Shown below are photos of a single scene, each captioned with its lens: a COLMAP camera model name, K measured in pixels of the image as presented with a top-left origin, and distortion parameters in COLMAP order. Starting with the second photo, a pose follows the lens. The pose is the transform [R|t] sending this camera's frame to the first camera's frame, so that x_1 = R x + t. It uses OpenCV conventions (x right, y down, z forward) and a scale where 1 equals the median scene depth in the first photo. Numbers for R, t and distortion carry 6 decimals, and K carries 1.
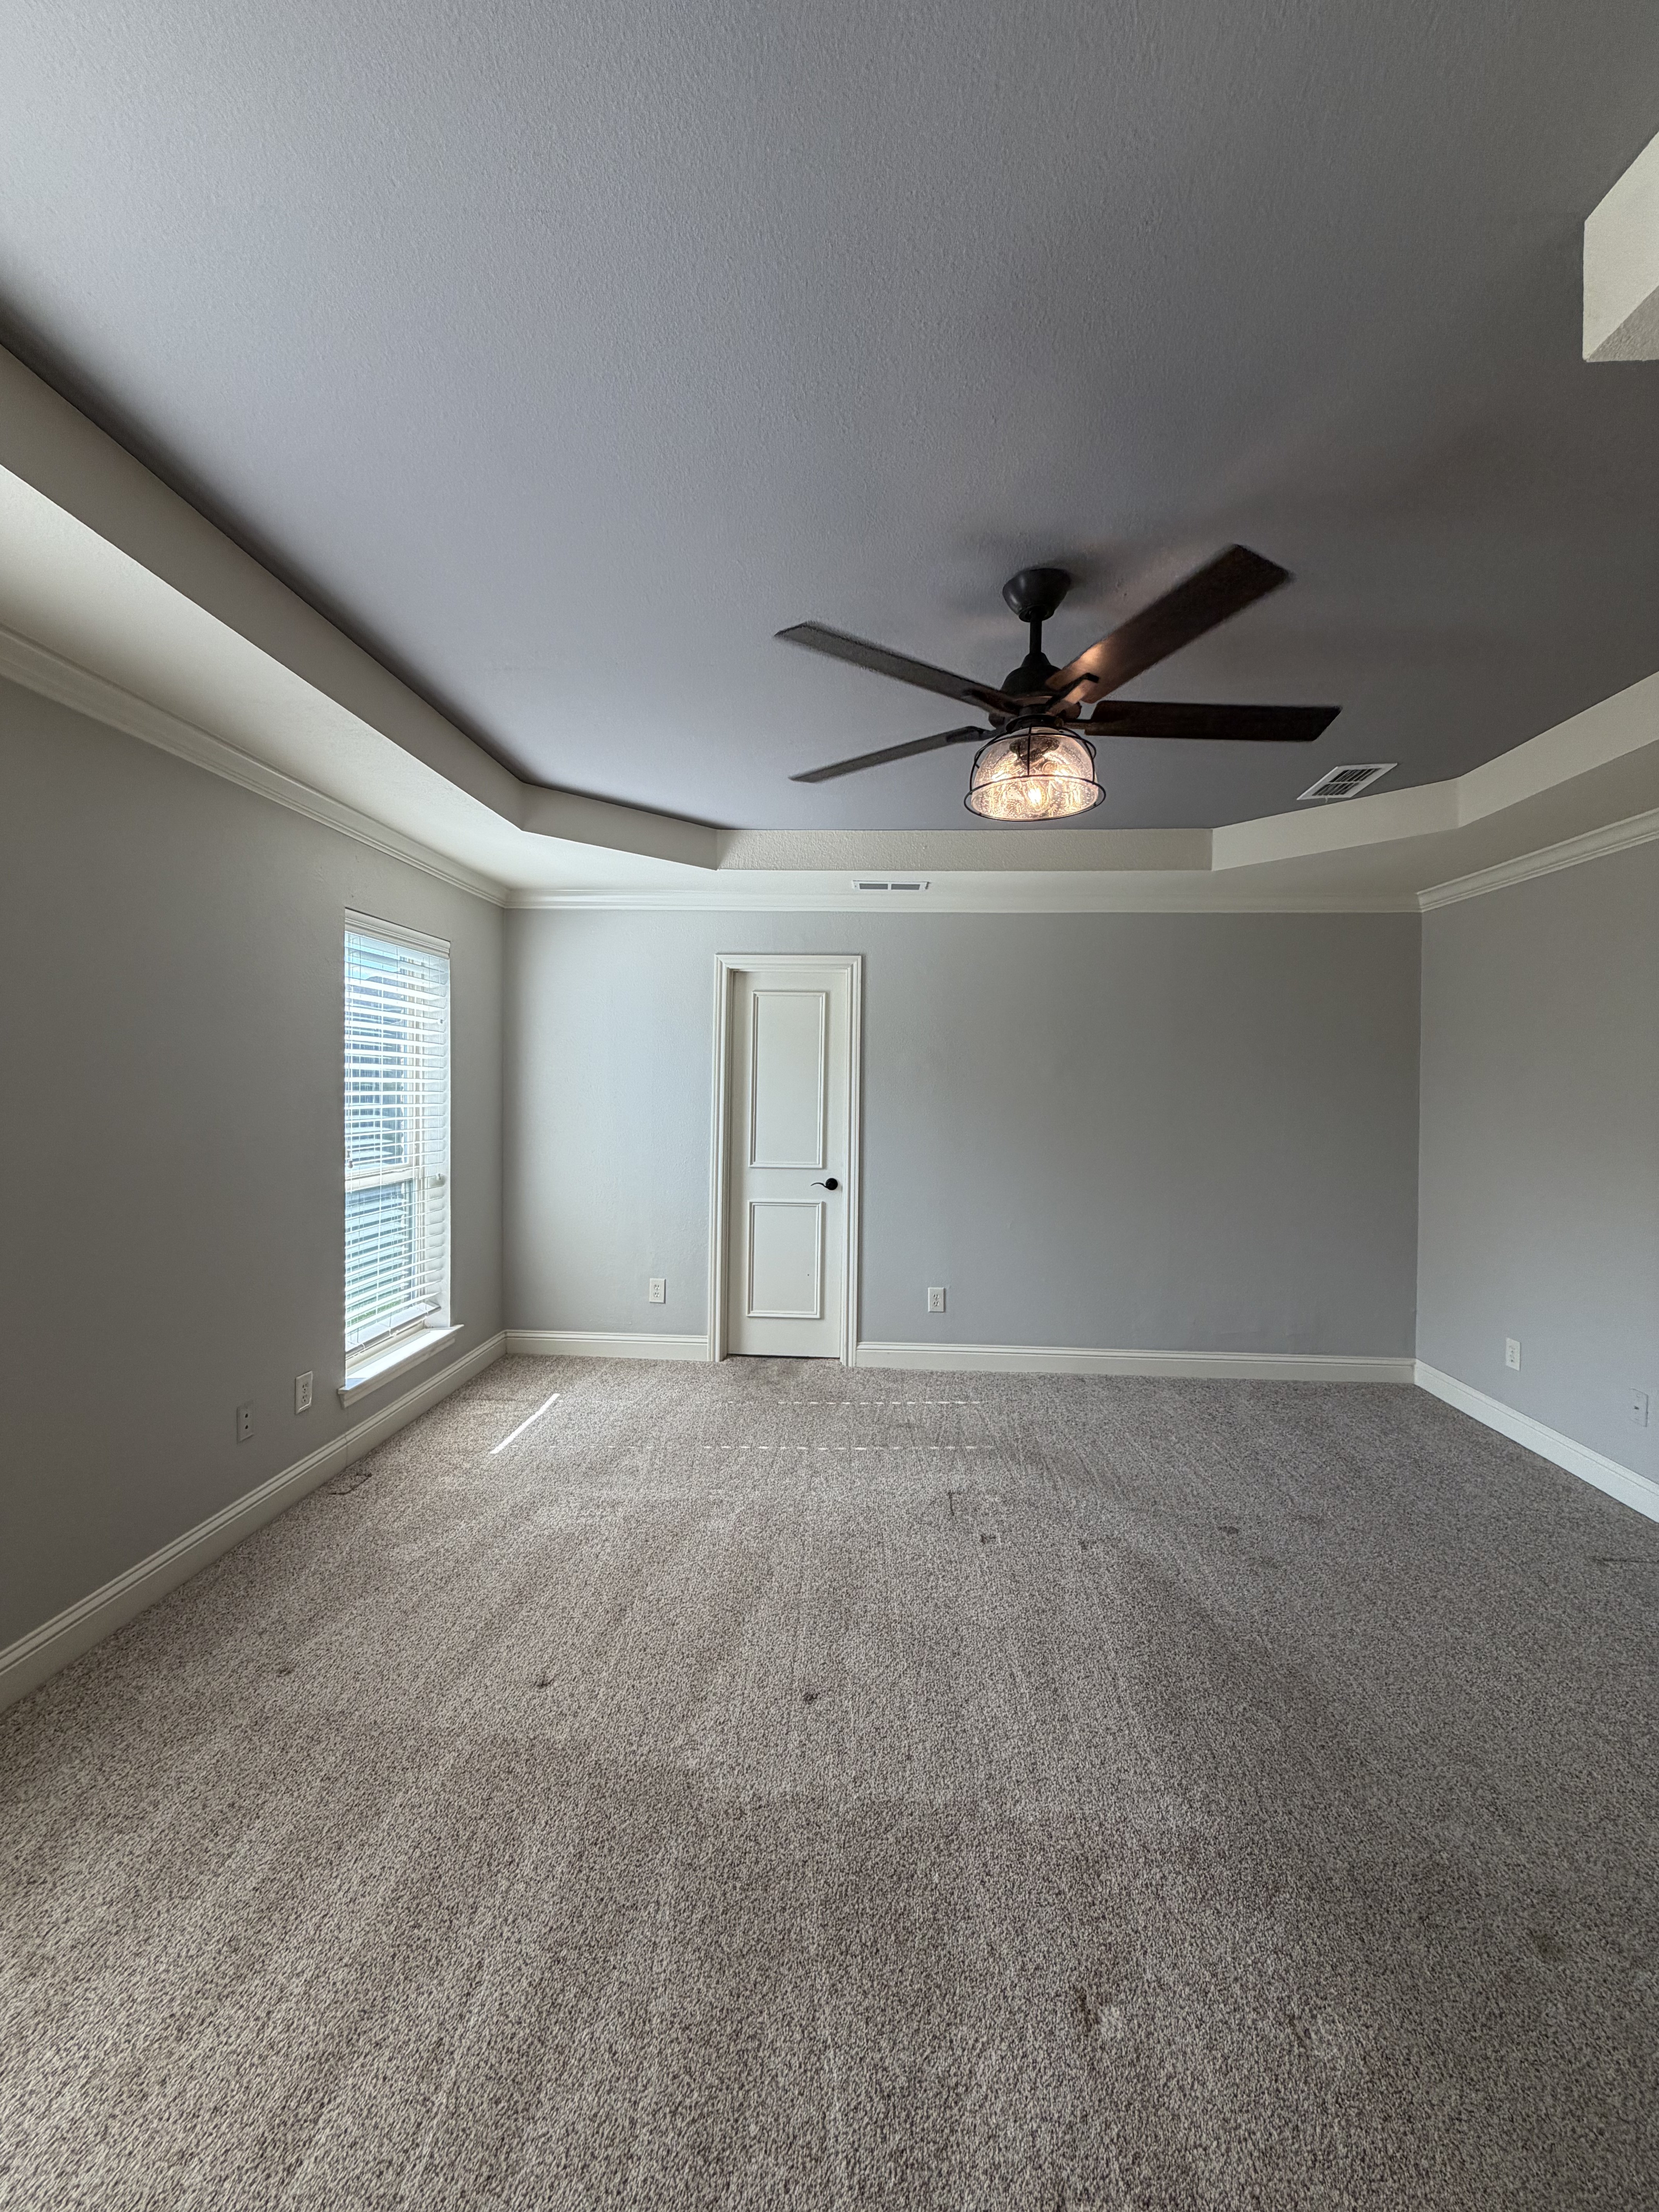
lens RADIAL K [[889.1, 0, 832.8], [0, 889.1, 1095.4], [0, 0, 1]] dist [0.000471, -0.000113]
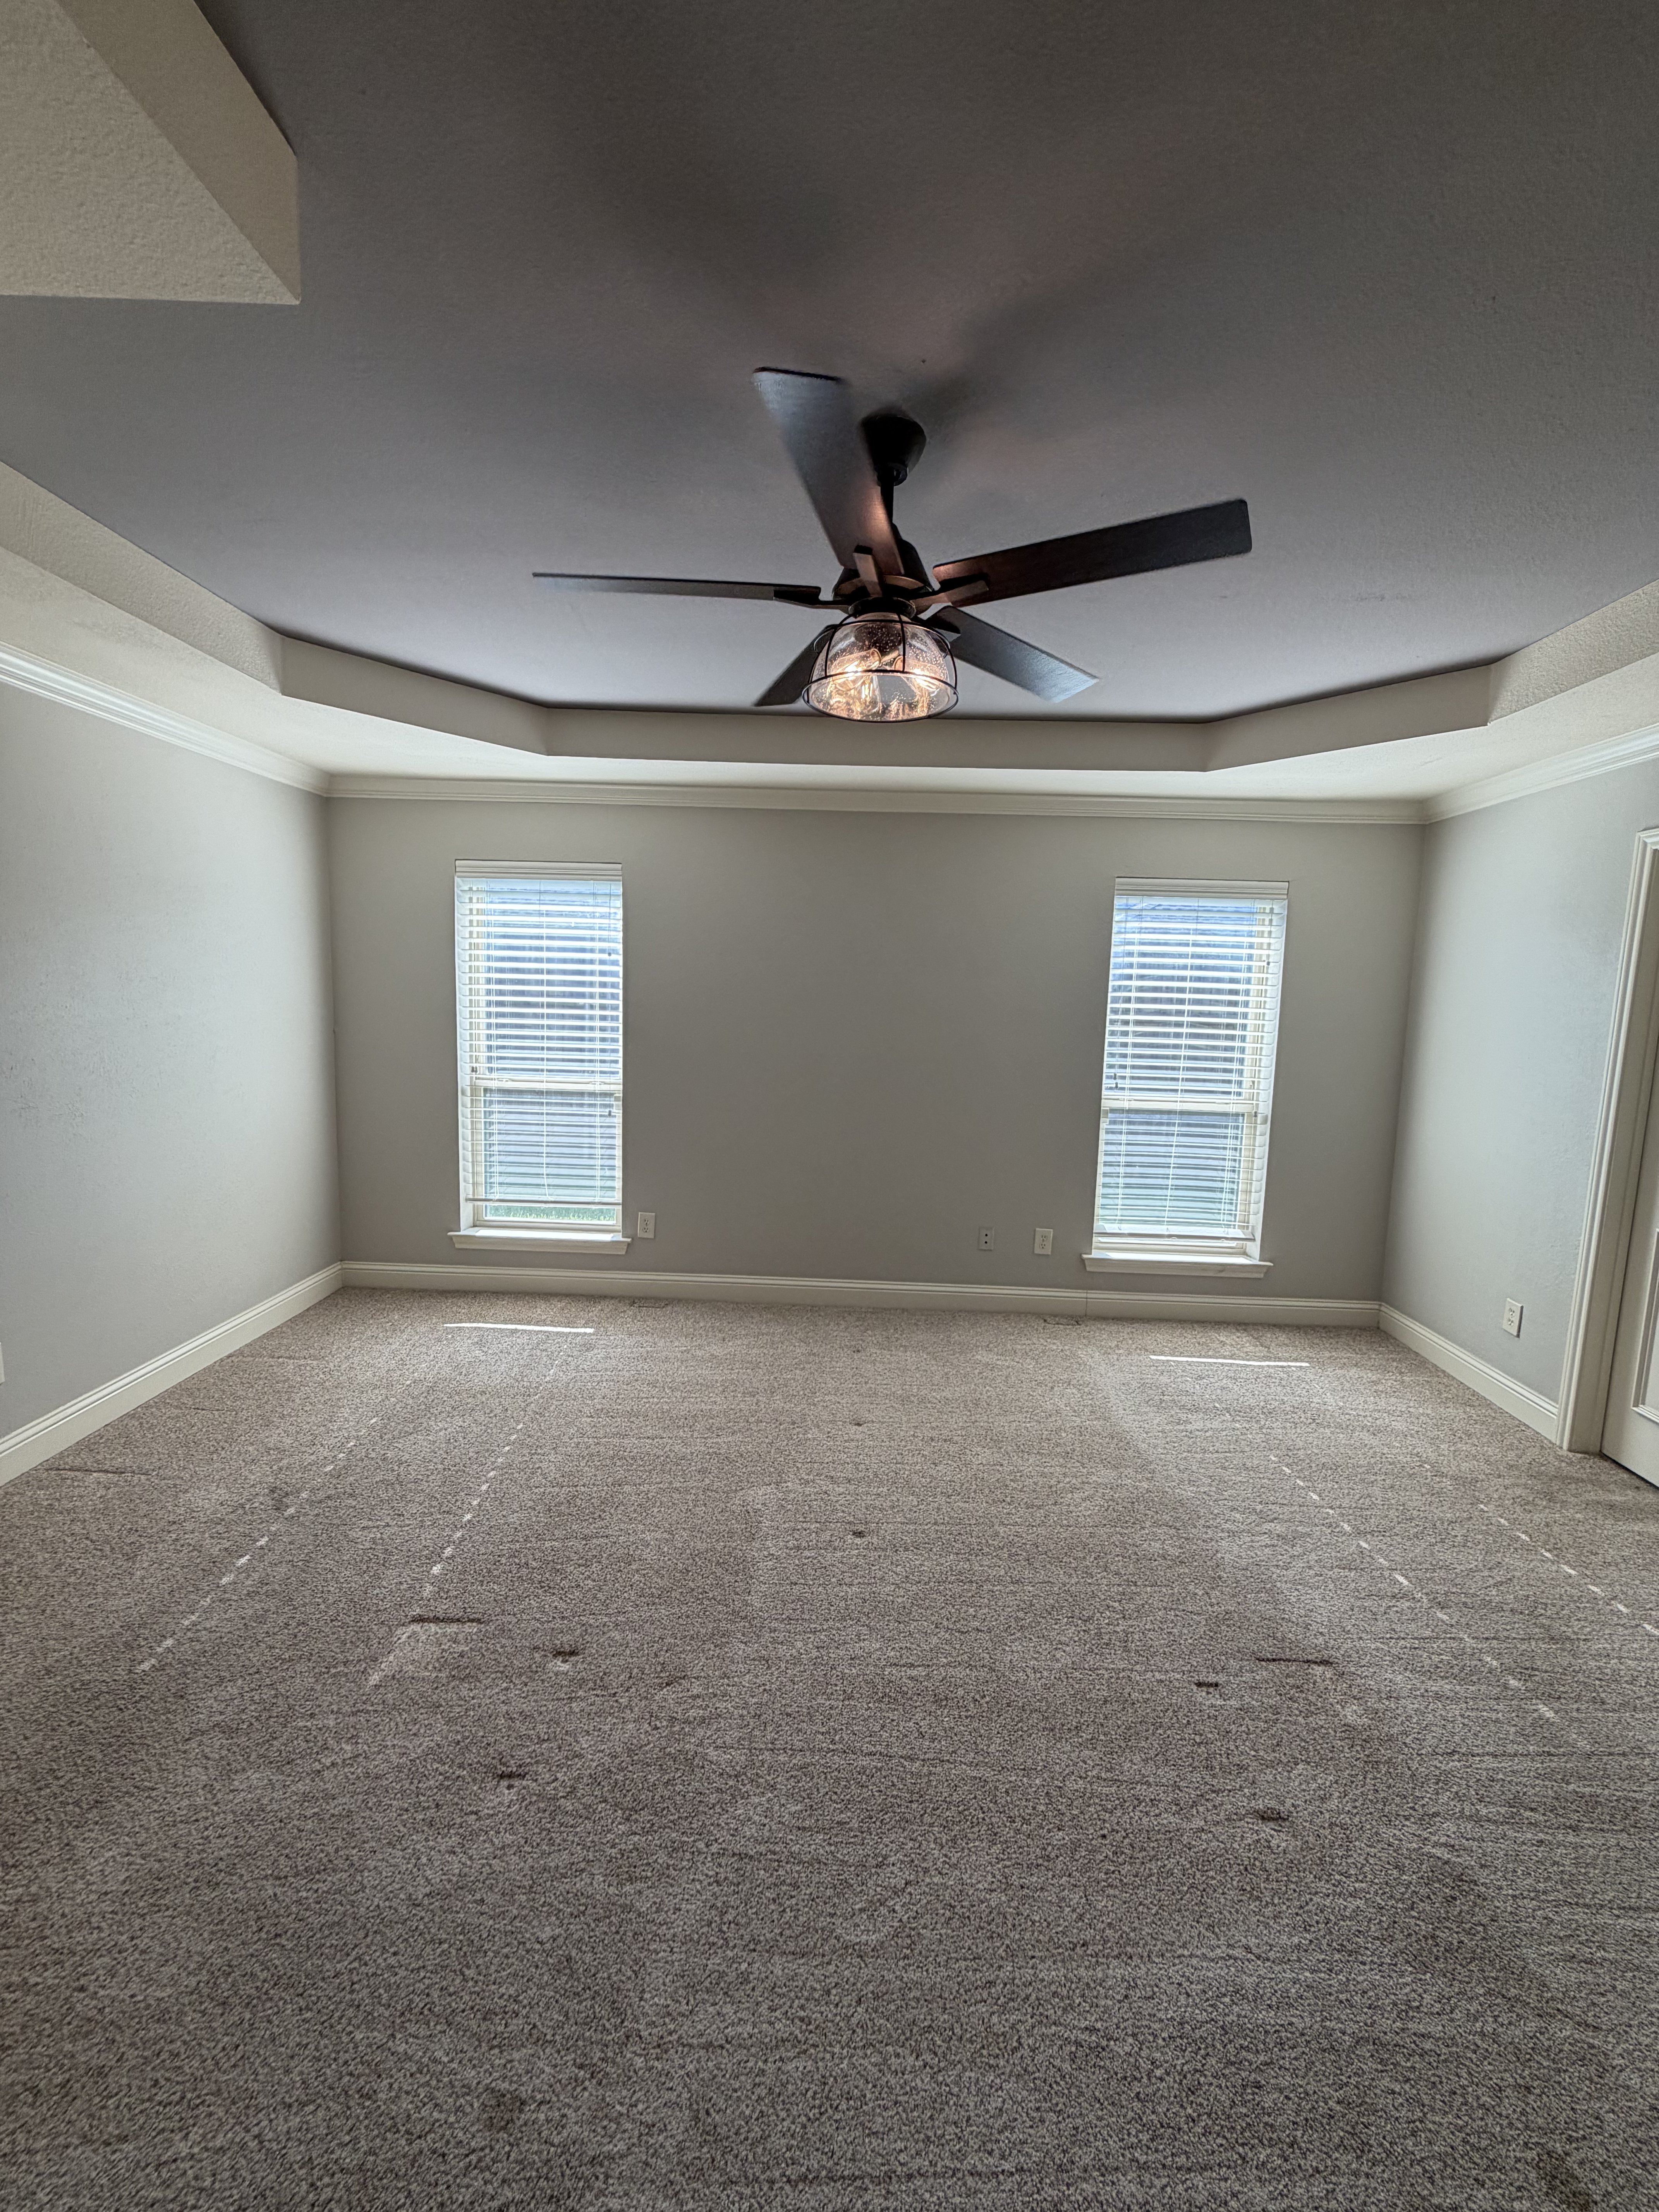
lens RADIAL K [[889.1, 0, 832.2], [0, 889.1, 1109.5], [0, 0, 1]] dist [0.000471, -0.000113]
pose [[0.017642, 0.113731, -0.993355, 0.622022], [-0.039483, 0.992814, 0.112968, -0.013670], [0.999064, 0.037228, 0.022005, 0.517659]]
